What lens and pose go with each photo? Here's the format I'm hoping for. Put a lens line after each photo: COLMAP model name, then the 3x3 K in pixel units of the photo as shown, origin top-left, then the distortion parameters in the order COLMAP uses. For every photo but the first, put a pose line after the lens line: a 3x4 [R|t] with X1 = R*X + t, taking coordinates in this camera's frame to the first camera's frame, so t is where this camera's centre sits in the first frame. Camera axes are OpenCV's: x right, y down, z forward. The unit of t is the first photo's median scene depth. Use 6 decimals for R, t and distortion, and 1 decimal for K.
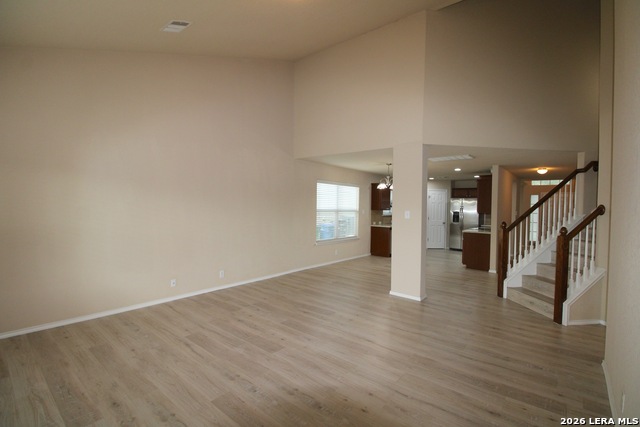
lens RADIAL K [[296.7, 0, 326.1], [0, 296.7, 211.5], [0, 0, 1]] dist [-0.001663, -0.011722]
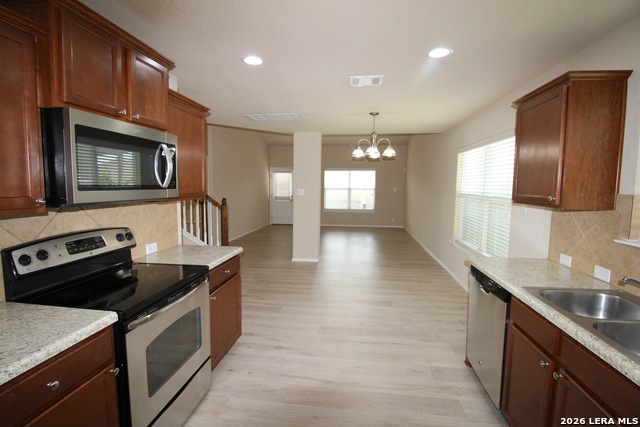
lens RADIAL K [[296.7, 0, 324.8], [0, 296.7, 211.4], [0, 0, 1]] dist [-0.001663, -0.011722]
pose [[-0.846317, 0.021959, -0.532228, 0.838466], [-0.035038, 0.994691, 0.096755, -0.029463], [0.531527, 0.100534, -0.841054, 2.006494]]
